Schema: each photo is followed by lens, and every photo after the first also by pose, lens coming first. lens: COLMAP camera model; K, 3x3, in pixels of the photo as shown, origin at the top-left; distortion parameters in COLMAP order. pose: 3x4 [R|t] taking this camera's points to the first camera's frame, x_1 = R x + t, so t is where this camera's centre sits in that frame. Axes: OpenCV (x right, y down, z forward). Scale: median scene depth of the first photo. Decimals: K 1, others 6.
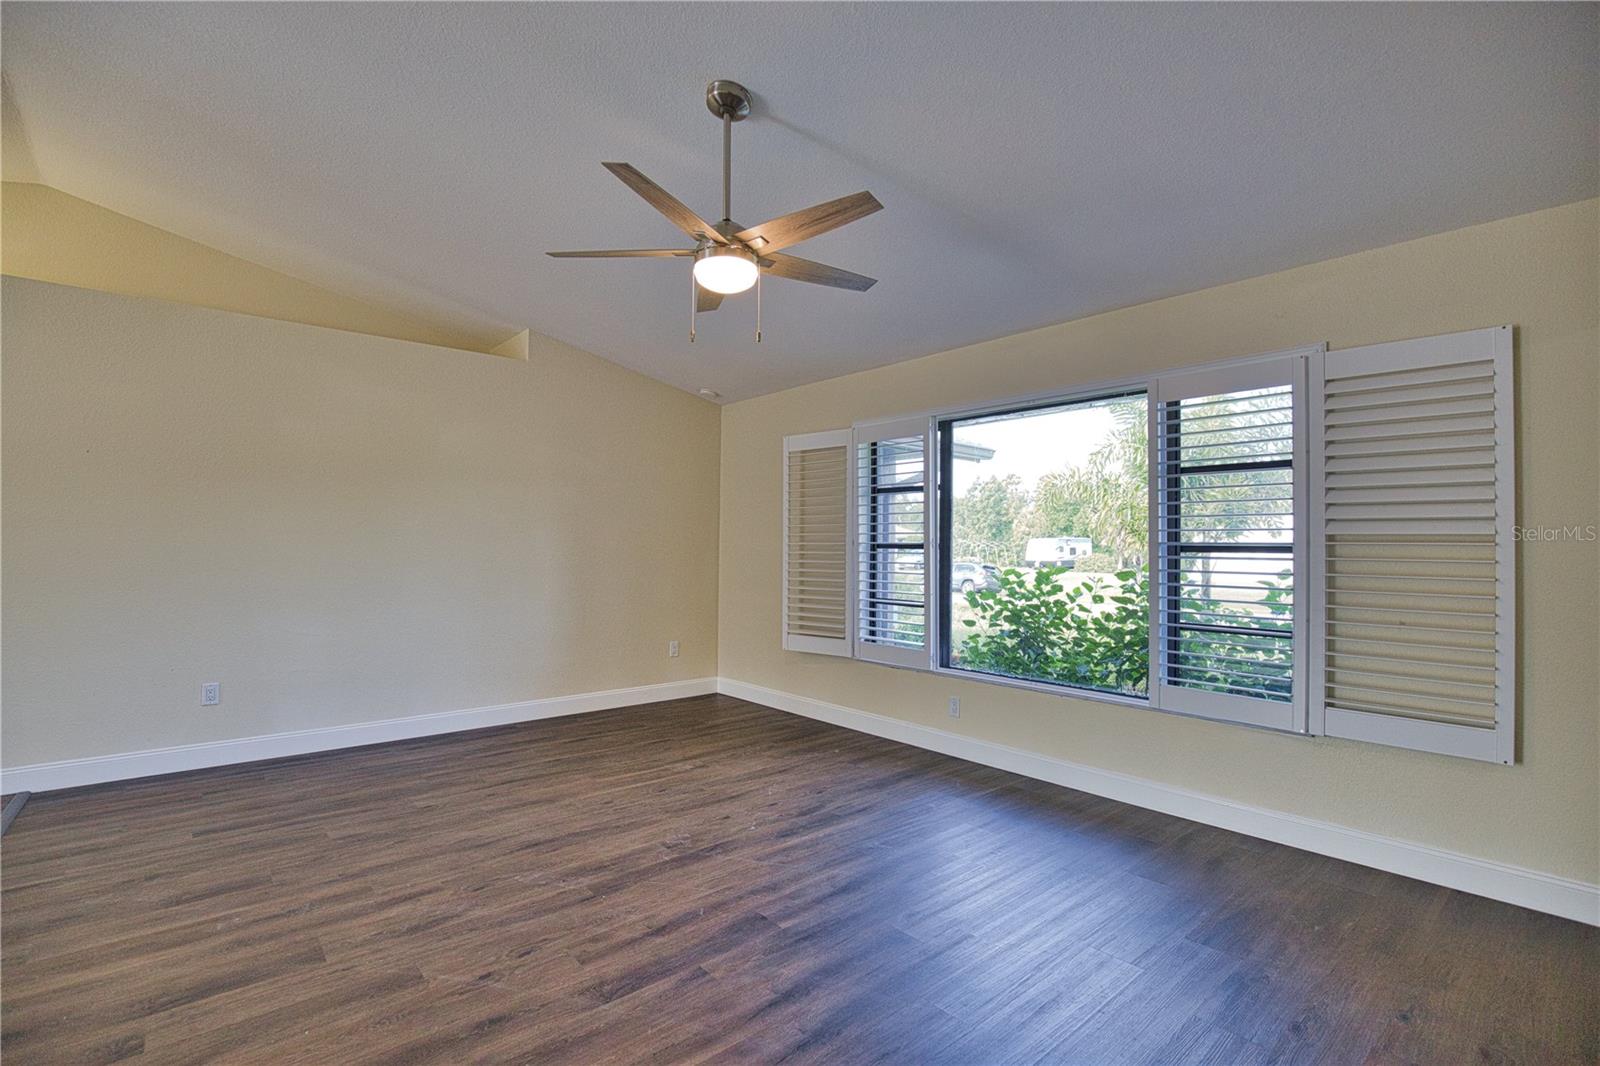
lens RADIAL K [[727.2, 0, 799.5], [0, 727.2, 538.3], [0, 0, 1]] dist [-0.000572, -0.000082]
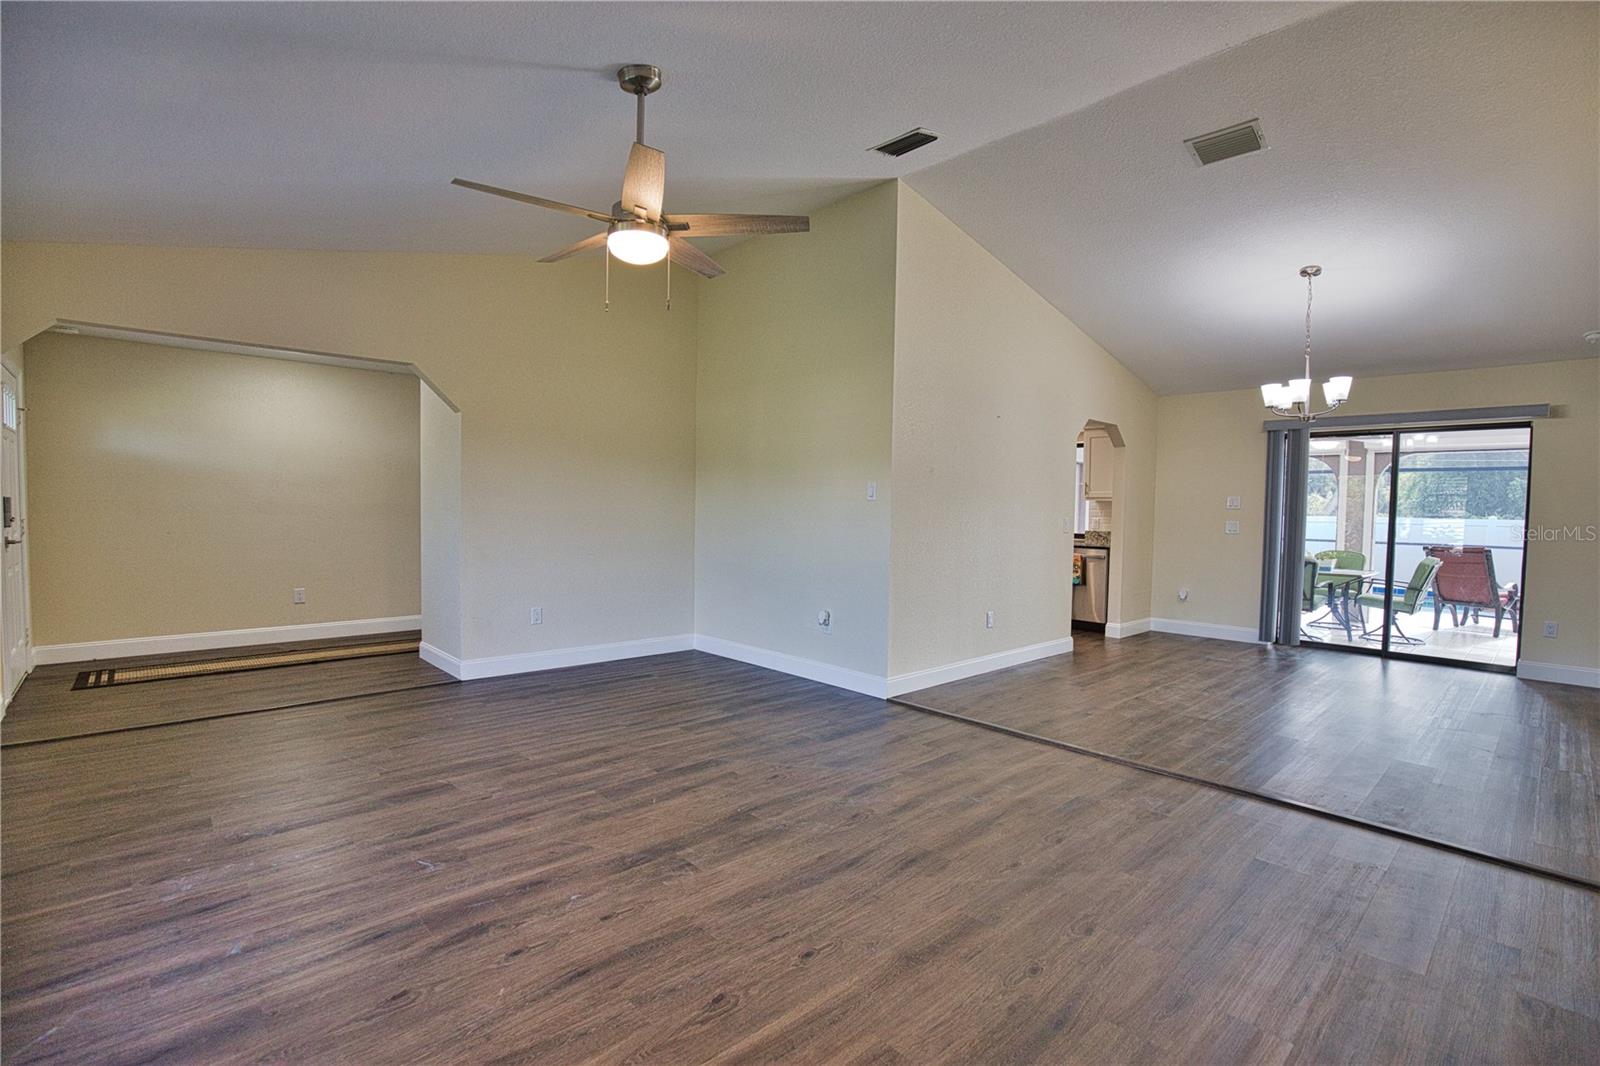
lens RADIAL K [[727.2, 0, 799.7], [0, 727.2, 534.7], [0, 0, 1]] dist [-0.000572, -0.000082]
pose [[-0.999416, -0.015936, -0.030227, -0.286588], [-0.016700, 0.999543, 0.025197, 0.025230], [0.029812, 0.025687, -0.999225, 1.900101]]
